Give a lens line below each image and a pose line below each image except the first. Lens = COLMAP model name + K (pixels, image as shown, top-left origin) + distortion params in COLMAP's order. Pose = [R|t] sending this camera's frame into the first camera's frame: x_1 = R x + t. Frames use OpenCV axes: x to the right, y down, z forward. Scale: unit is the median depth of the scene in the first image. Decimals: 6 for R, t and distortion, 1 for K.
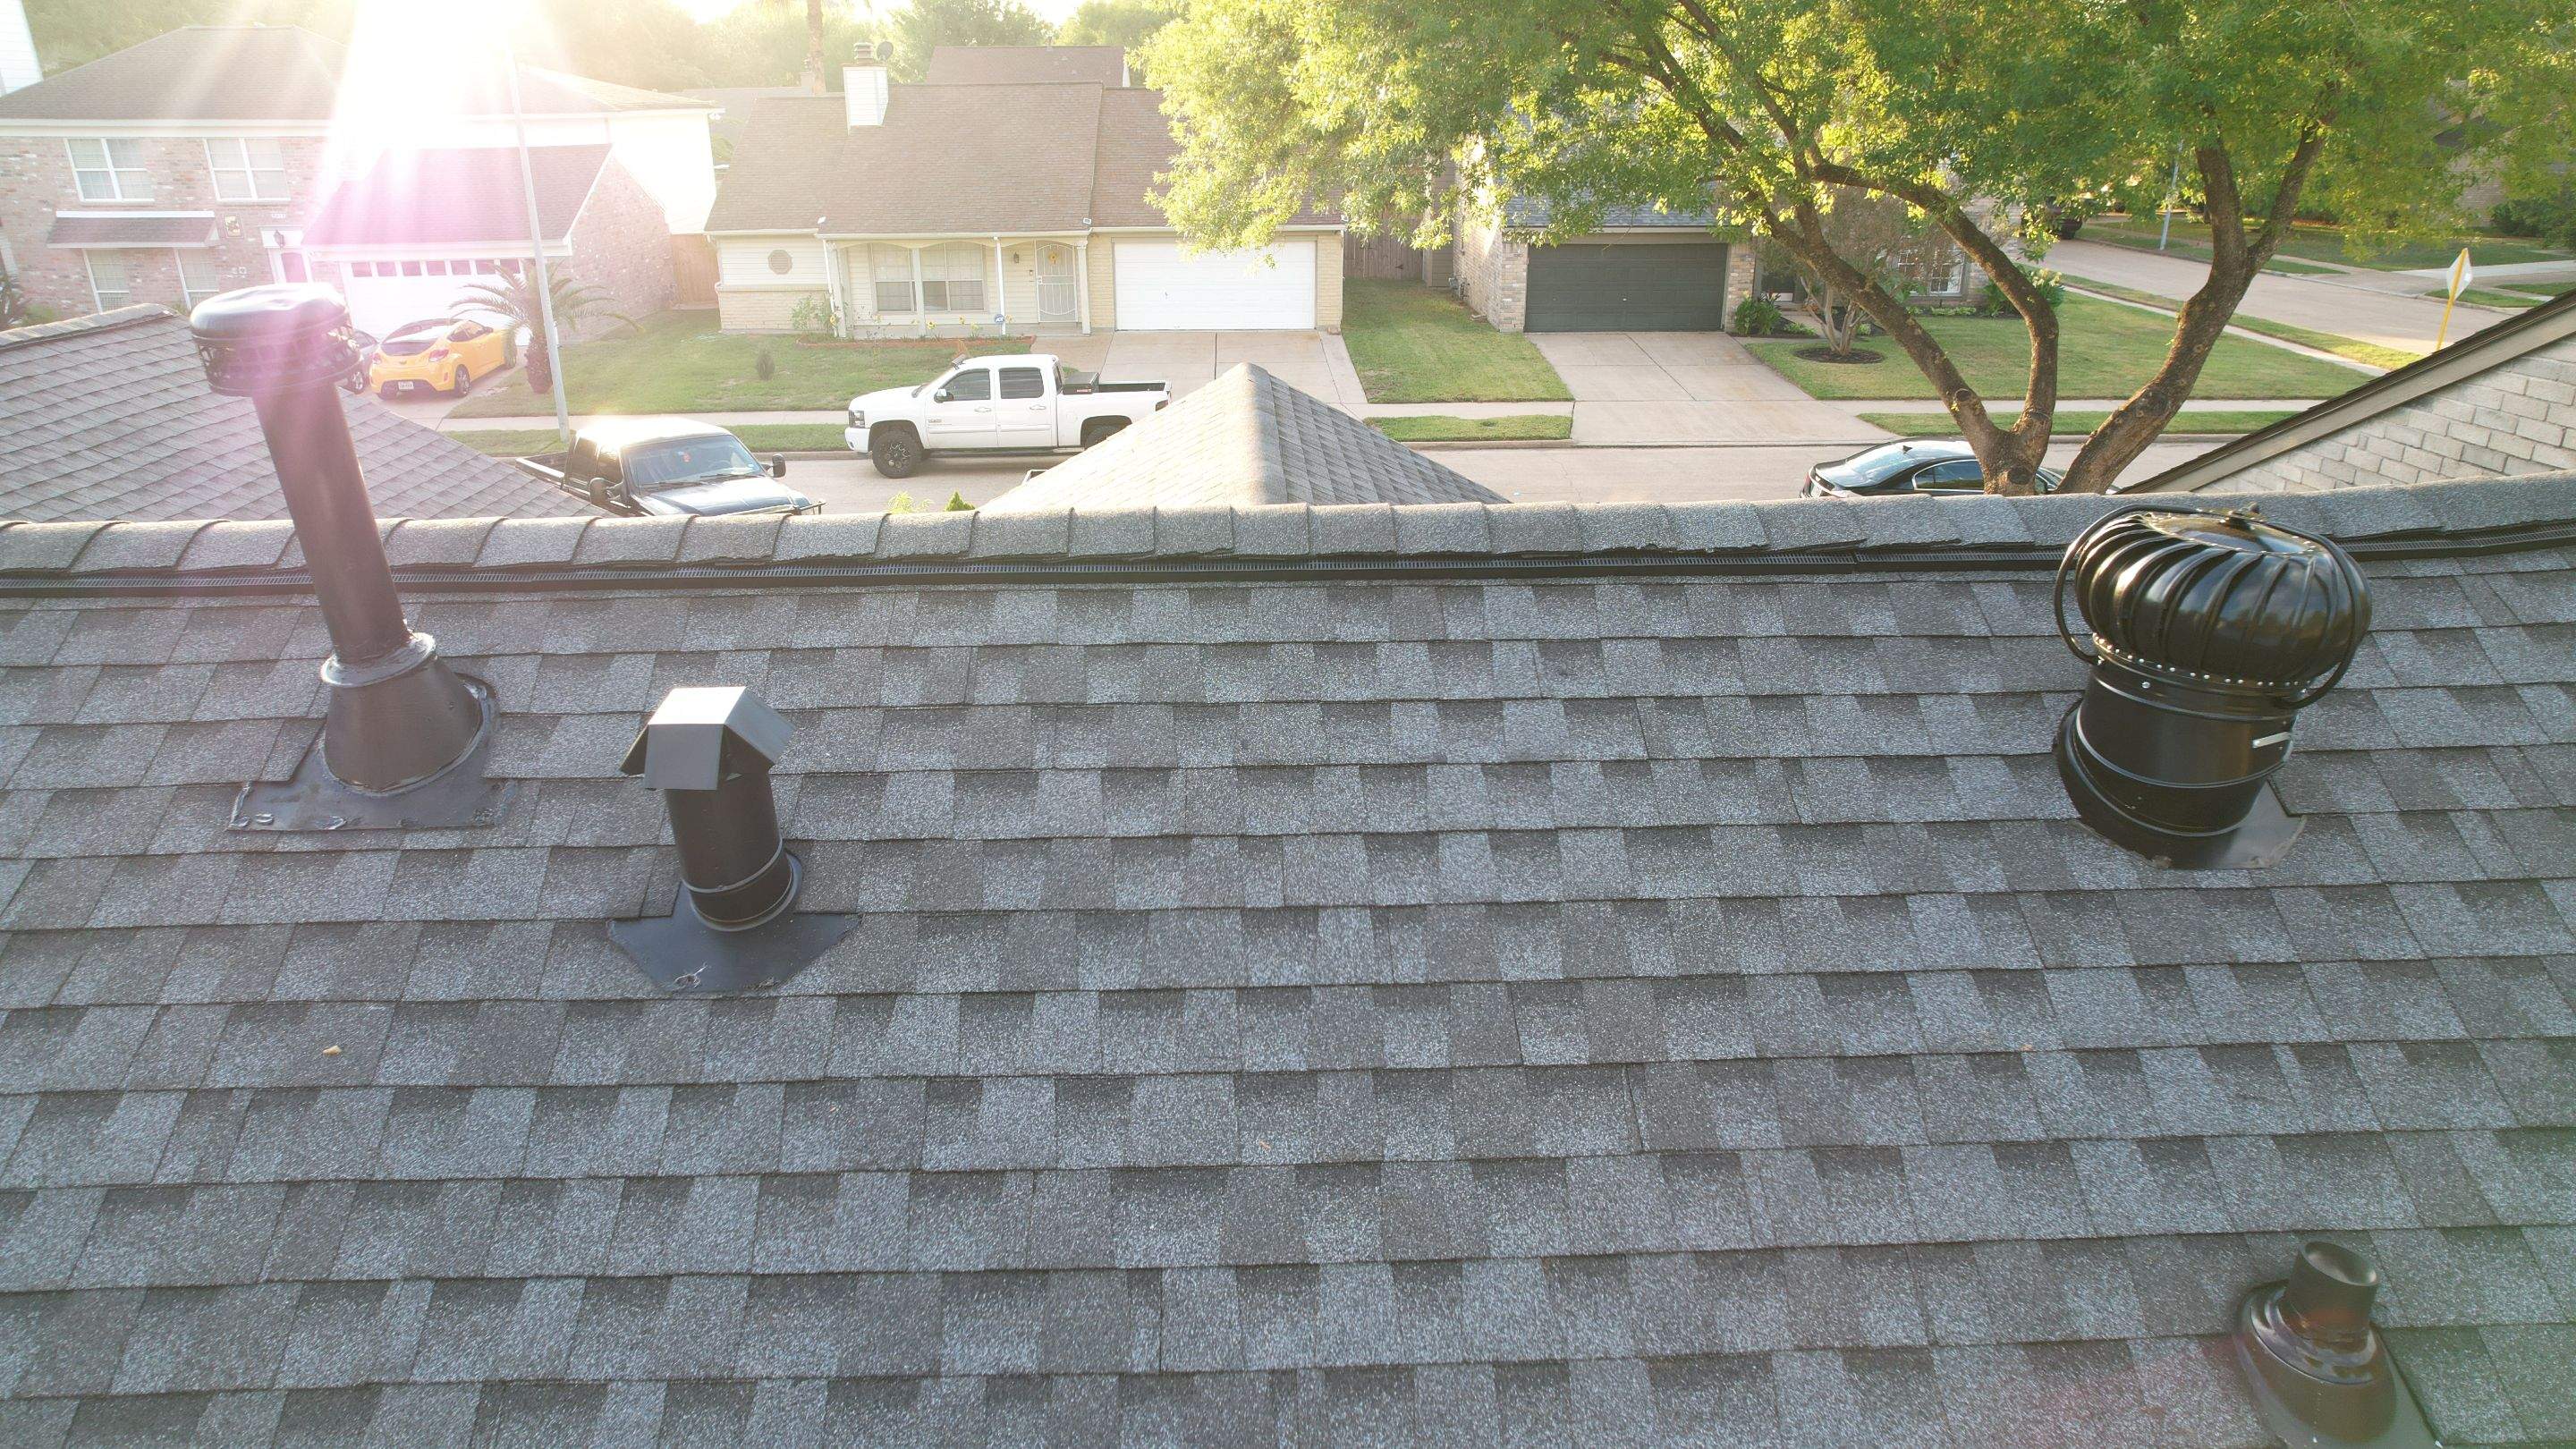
lens RADIAL K [[1662.9, 0, 1290.0], [0, 1662.9, 732.5], [0, 0, 1]] dist [-0.064132, 0.057033]
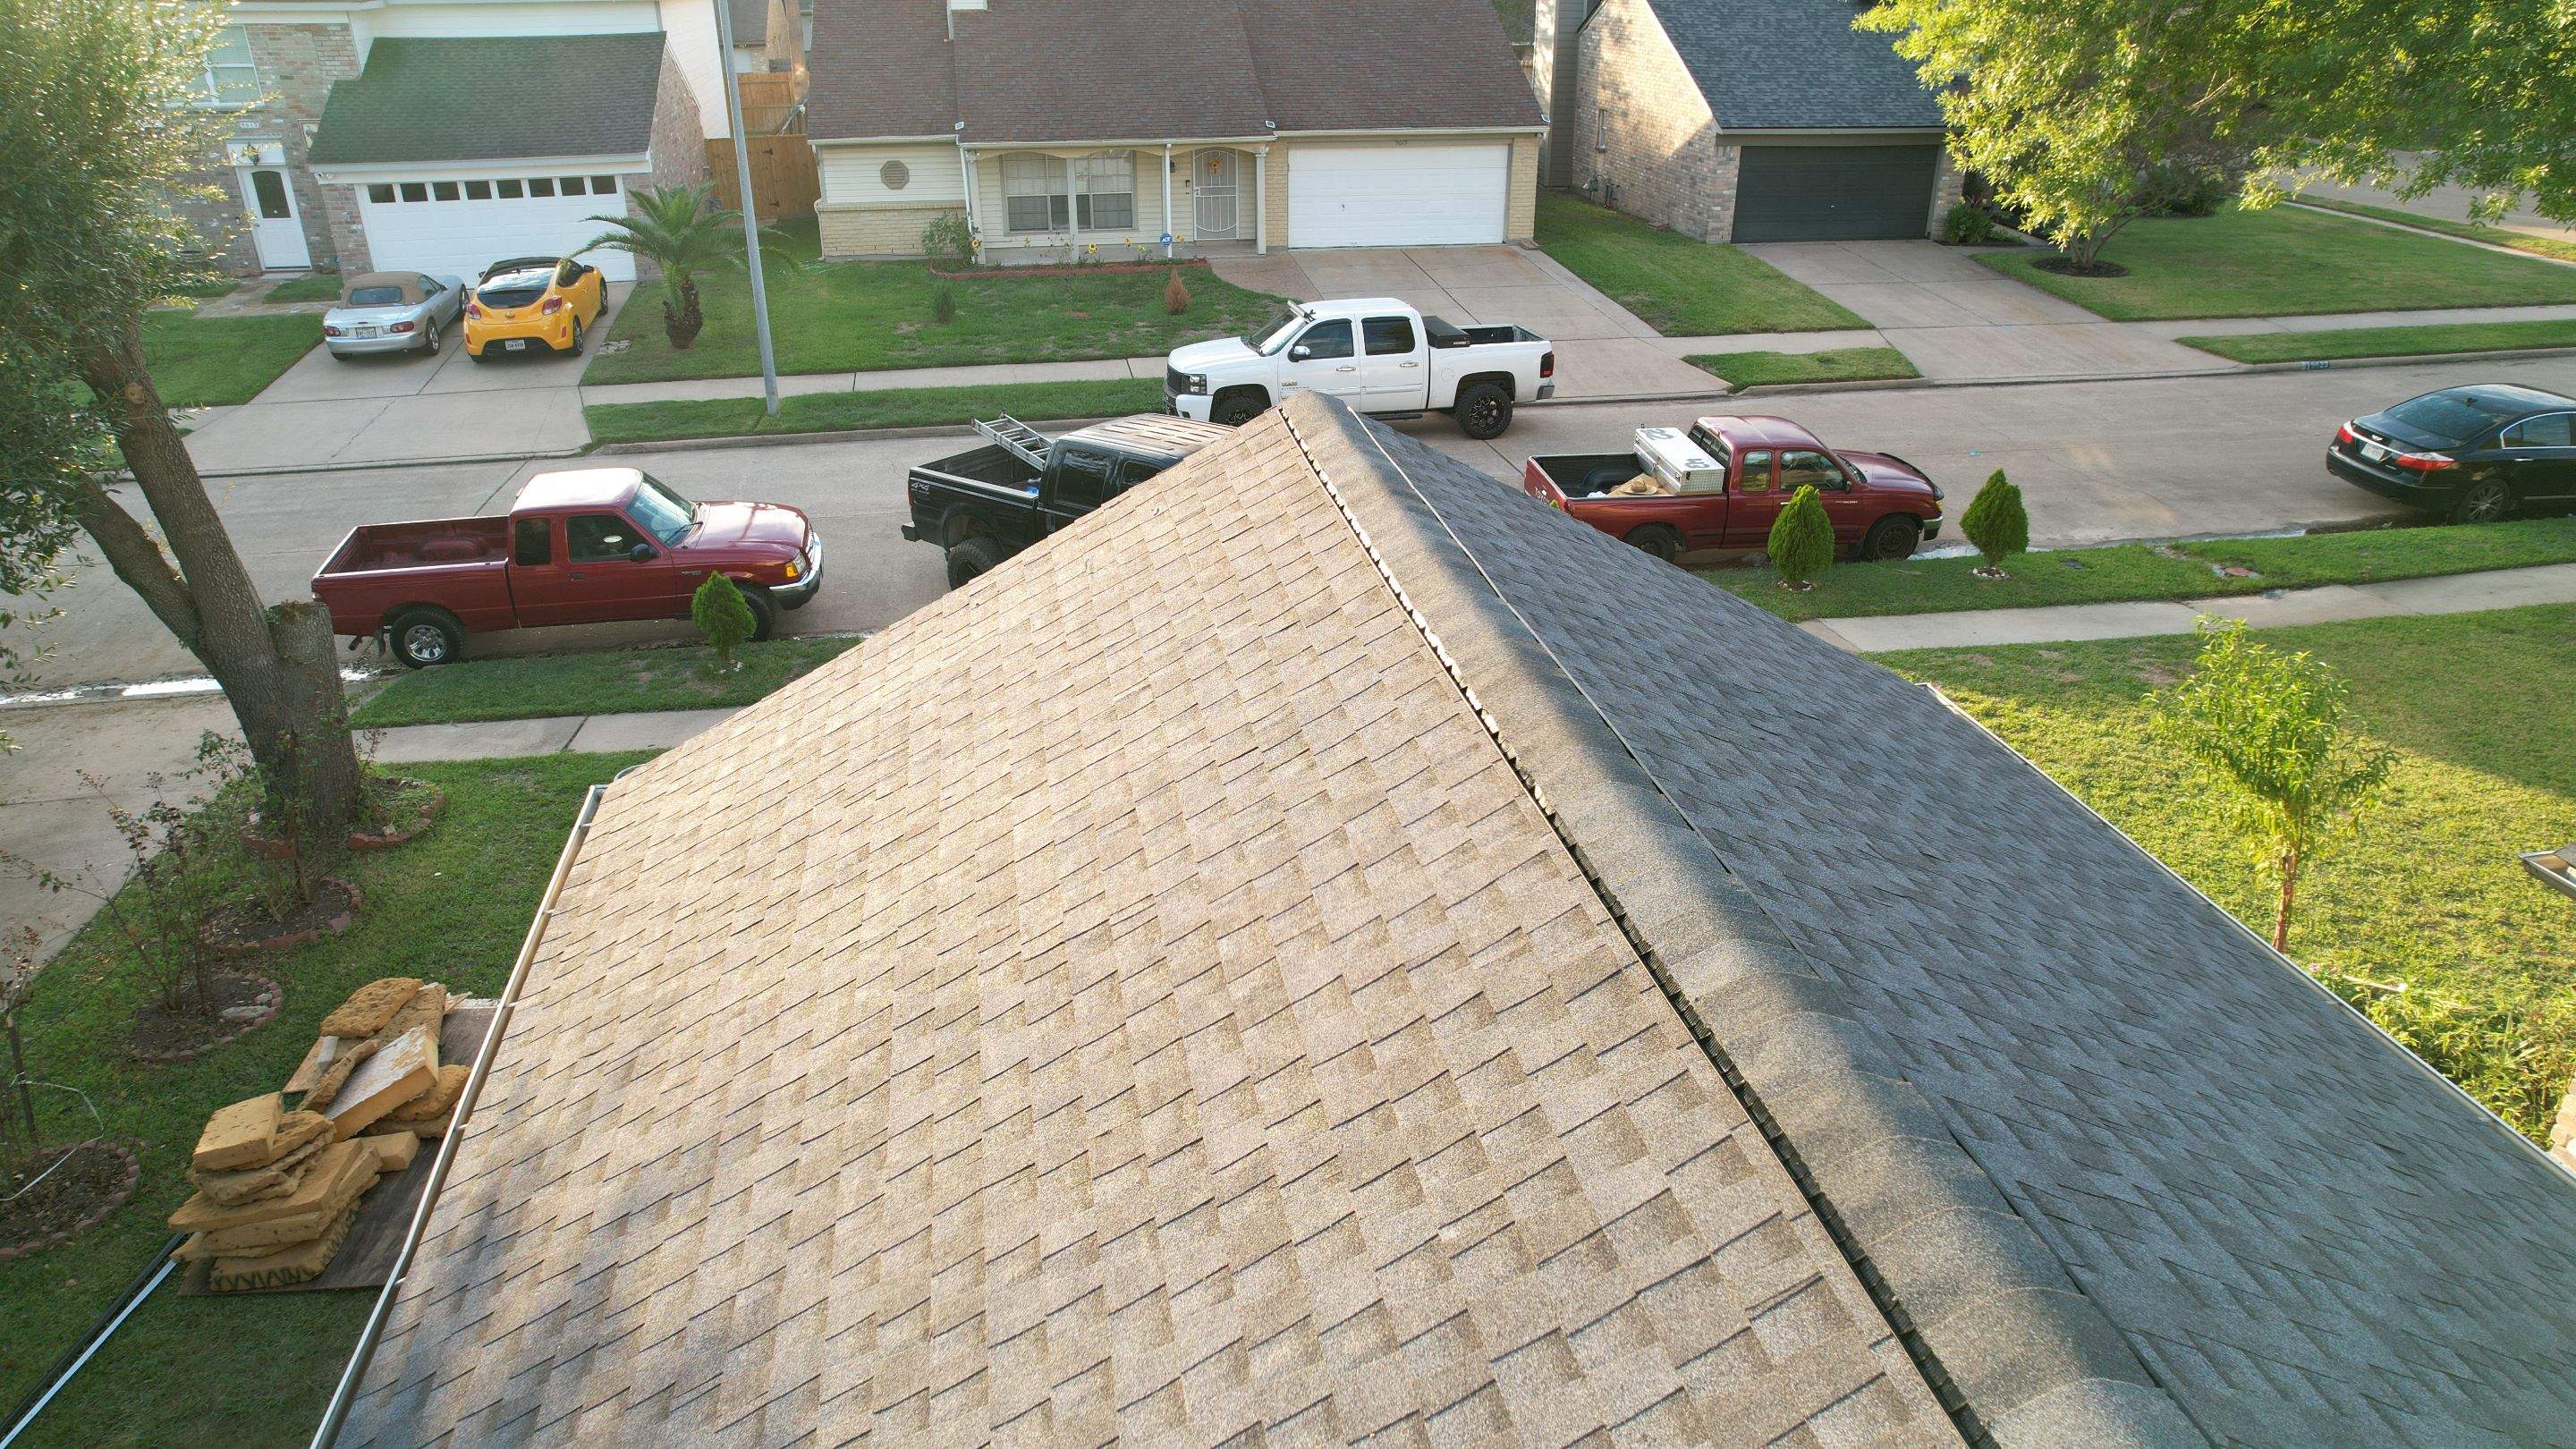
lens RADIAL K [[1662.9, 0, 1290.0], [0, 1662.9, 732.5], [0, 0, 1]] dist [-0.064132, 0.057033]
pose [[0.987503, -0.063170, 0.144389, -0.254971], [0.051806, 0.995354, 0.081154, -0.058446], [-0.148845, -0.072660, 0.986187, 0.111021]]
